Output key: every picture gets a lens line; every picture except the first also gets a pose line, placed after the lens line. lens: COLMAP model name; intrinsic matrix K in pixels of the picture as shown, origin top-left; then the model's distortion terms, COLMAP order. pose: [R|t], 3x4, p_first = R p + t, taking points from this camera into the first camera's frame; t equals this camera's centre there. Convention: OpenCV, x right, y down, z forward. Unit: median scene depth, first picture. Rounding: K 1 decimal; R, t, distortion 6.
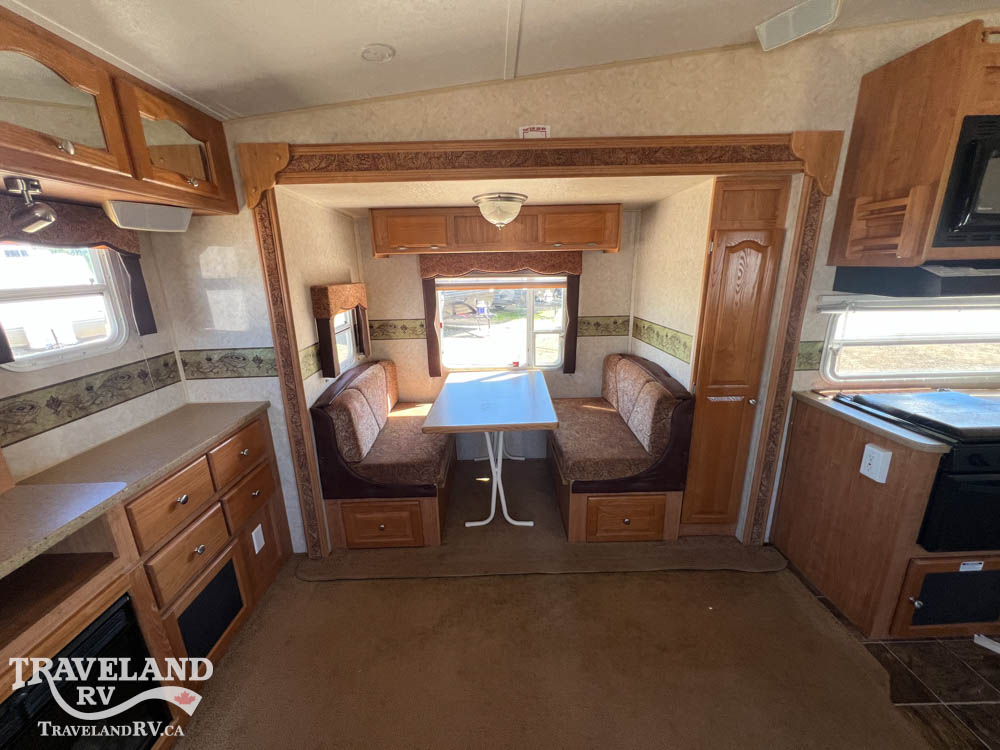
lens RADIAL K [[400.0, 0, 495.5], [0, 400.0, 375.5], [0, 0, 1]] dist [-0.001914, 0.000111]
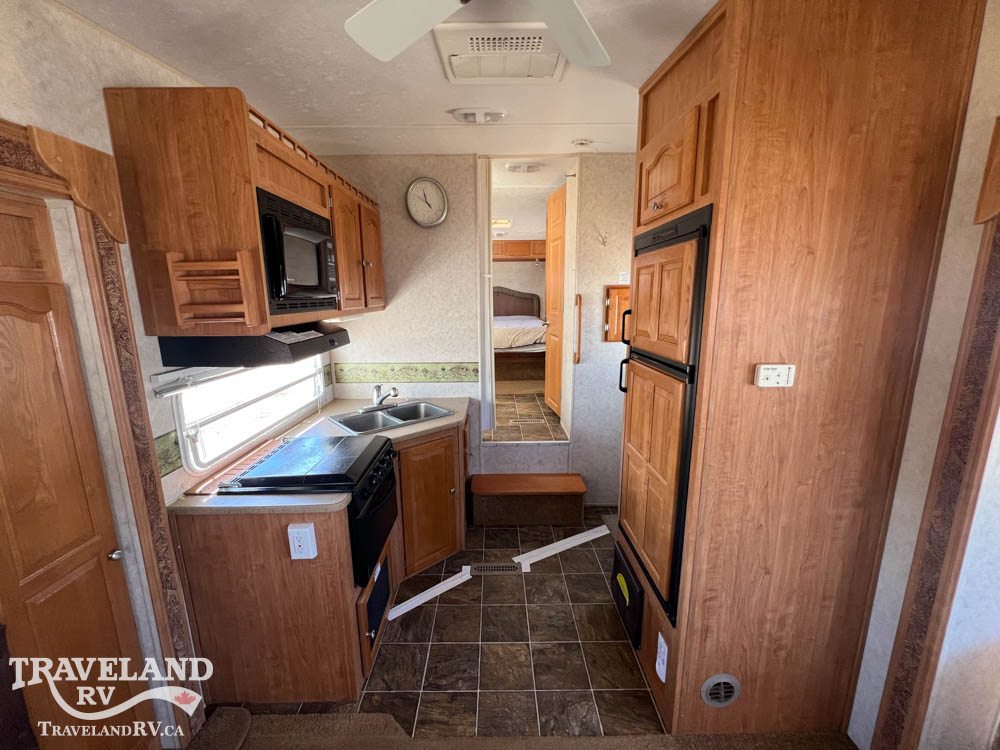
lens RADIAL K [[400.0, 0, 497.4], [0, 400.0, 374.1], [0, 0, 1]] dist [-0.001914, 0.000111]
pose [[-0.000699, -0.170792, 0.985307, 0.099638], [0.272805, 0.947901, 0.164502, -0.165803], [-0.962069, 0.268911, 0.045930, 0.393236]]
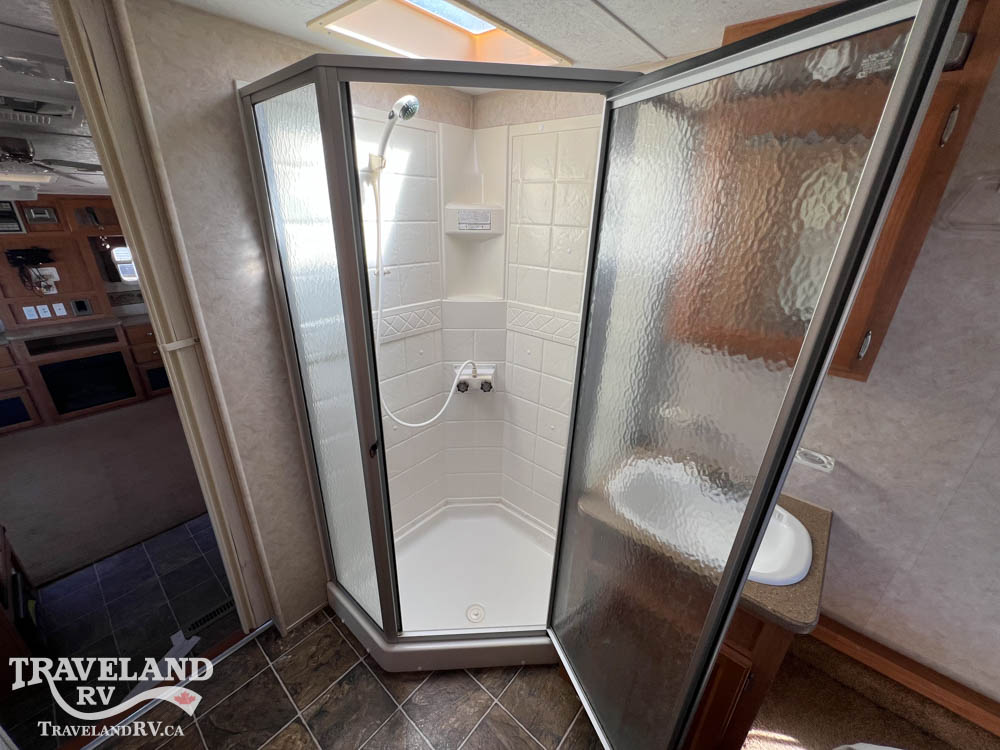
lens RADIAL K [[400.0, 0, 495.9], [0, 400.0, 374.1], [0, 0, 1]] dist [-0.001914, 0.000111]
pose [[0.750205, 0.292420, -0.593029, 2.594933], [-0.216894, 0.956097, 0.197069, -0.479786], [0.624620, -0.019218, 0.780693, 0.213768]]
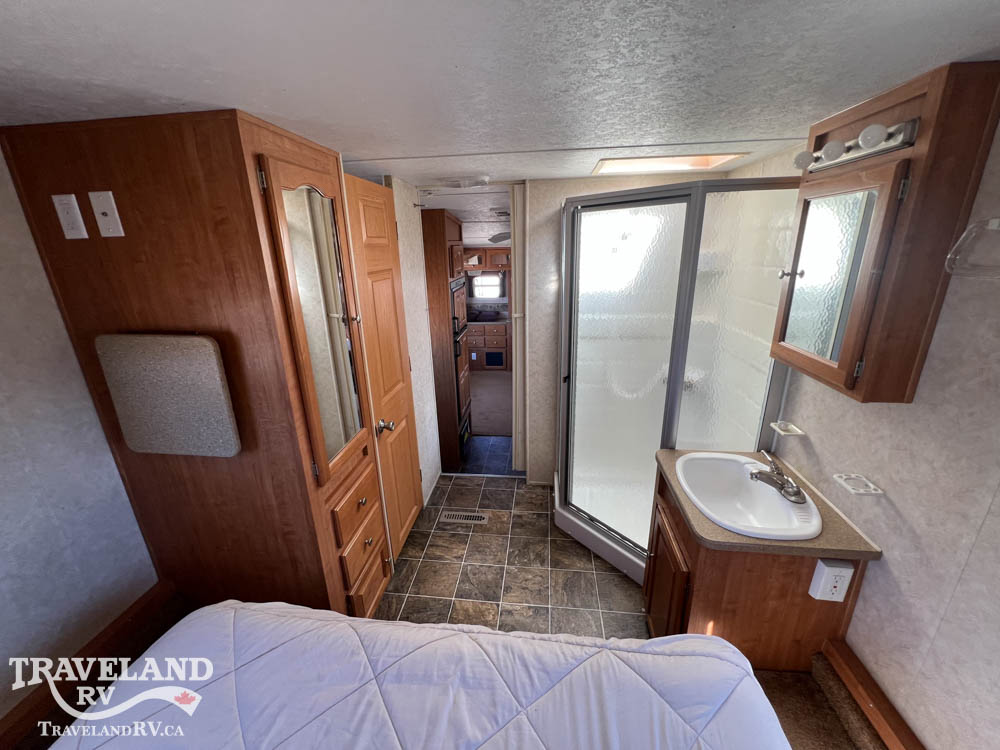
lens RADIAL K [[400.0, 0, 496.5], [0, 400.0, 373.5], [0, 0, 1]] dist [-0.001914, 0.000111]
pose [[-0.125058, 0.330634, -0.935437, 3.304823], [-0.236451, 0.905739, 0.351748, -0.598827], [0.963562, 0.265174, -0.035091, 0.431729]]
